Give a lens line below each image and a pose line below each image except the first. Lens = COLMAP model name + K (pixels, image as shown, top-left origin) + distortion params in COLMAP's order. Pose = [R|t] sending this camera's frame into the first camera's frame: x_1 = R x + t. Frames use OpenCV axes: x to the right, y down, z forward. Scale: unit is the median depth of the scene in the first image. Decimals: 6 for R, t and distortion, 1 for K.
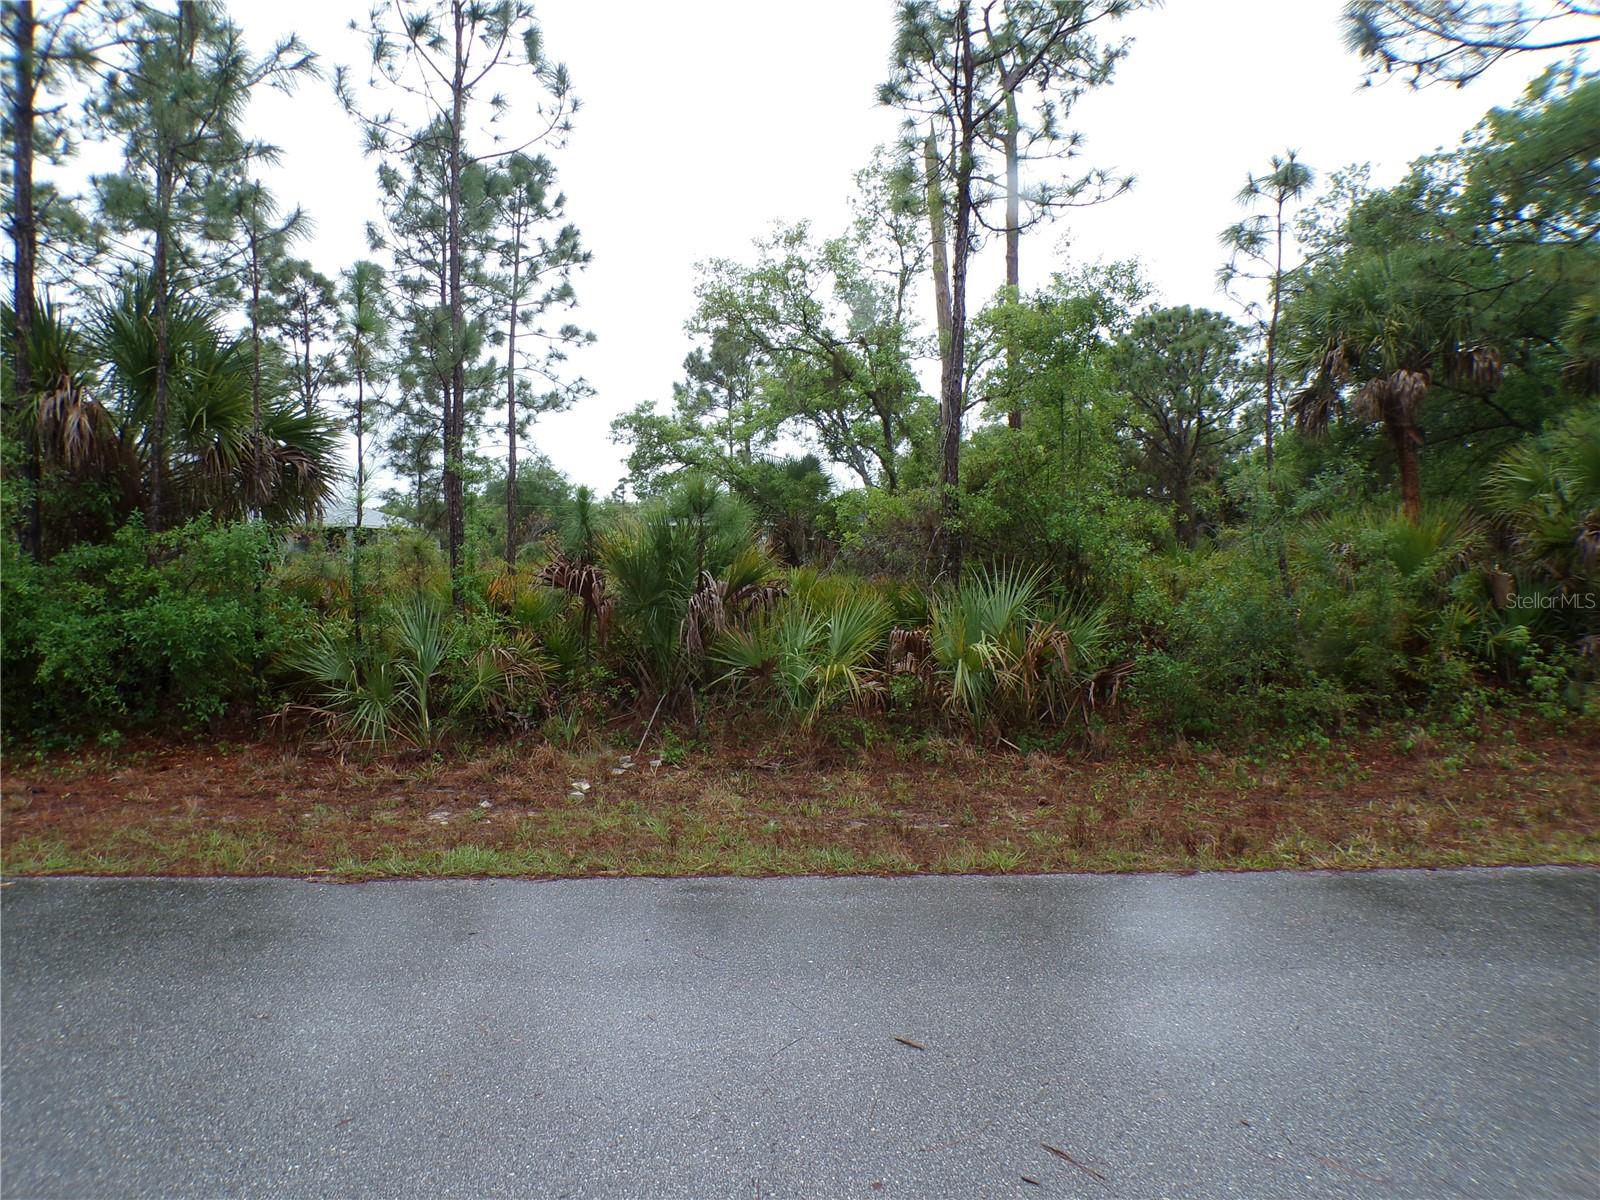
lens RADIAL K [[1096.3, 0, 796.0], [0, 1096.3, 599.4], [0, 0, 1]] dist [-0.037718, 0.023556]
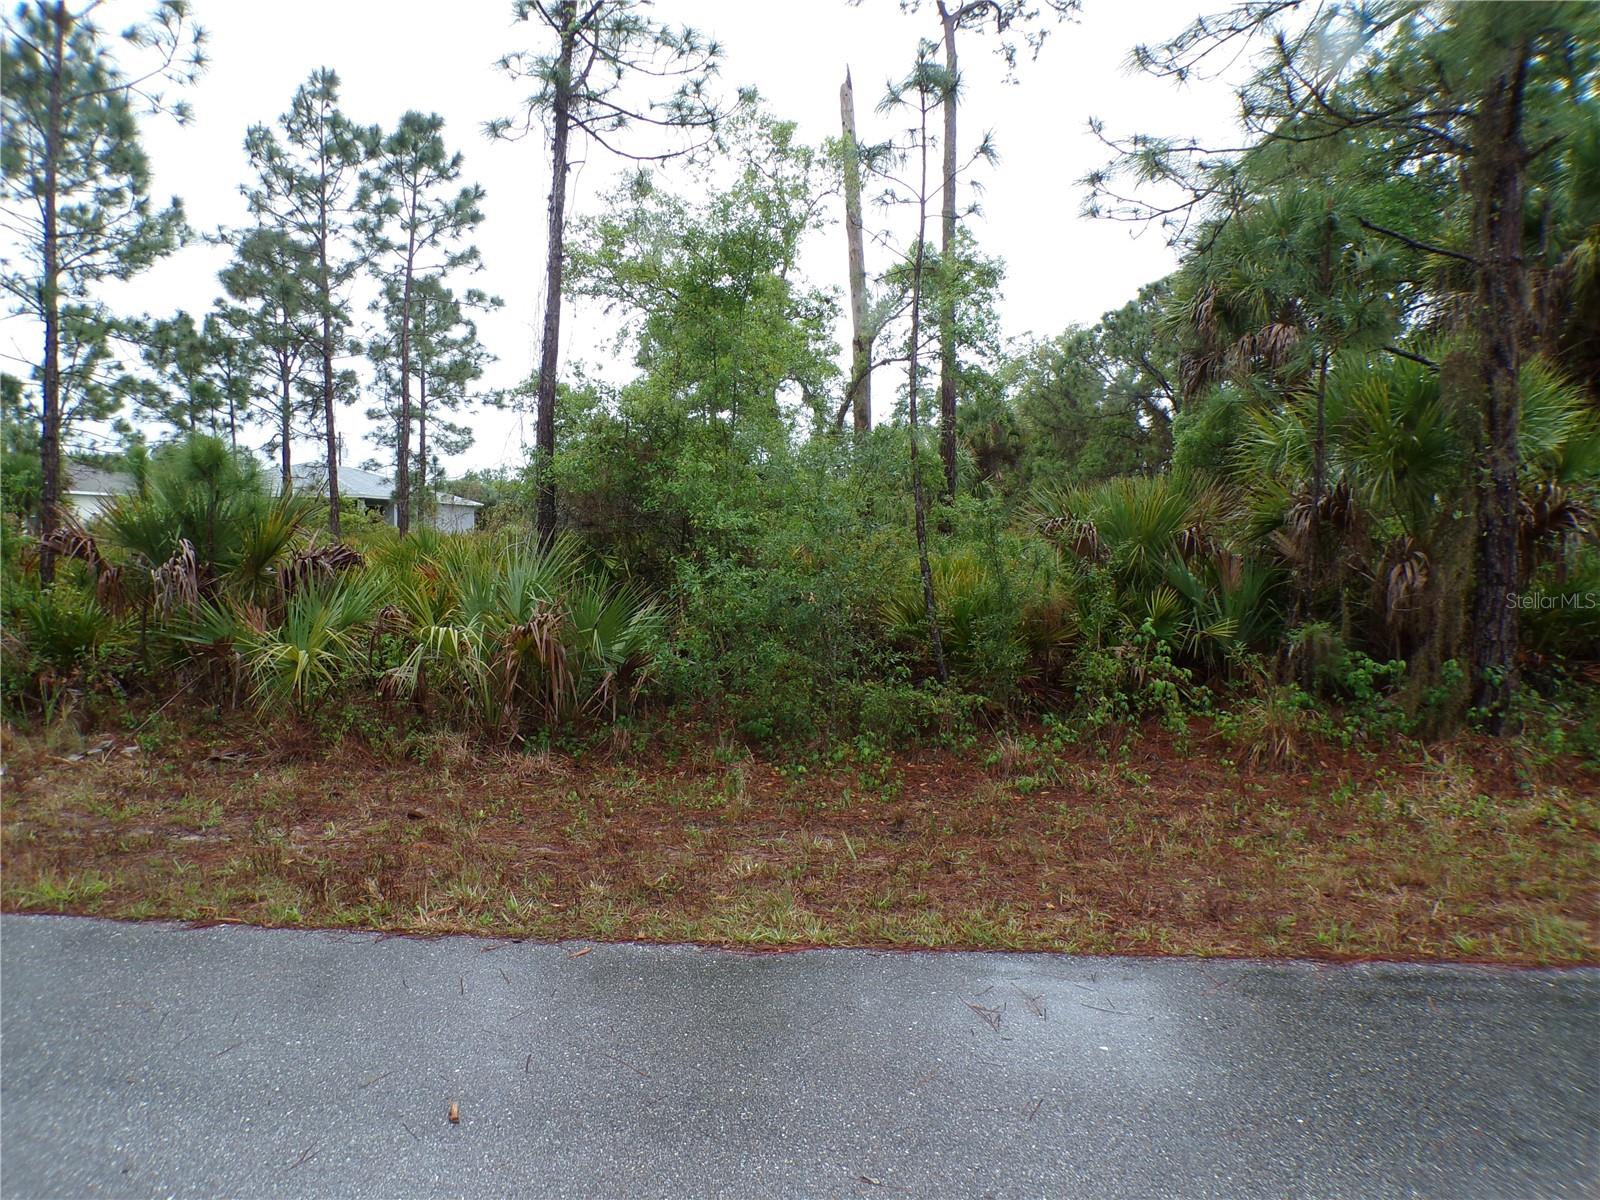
lens RADIAL K [[1096.3, 0, 802.8], [0, 1096.3, 601.0], [0, 0, 1]] dist [-0.037718, 0.023556]
pose [[0.995616, 0.016363, -0.092094, 0.178101], [-0.014239, 0.999618, 0.023675, -0.001192], [0.092446, -0.022260, 0.995469, 0.055555]]
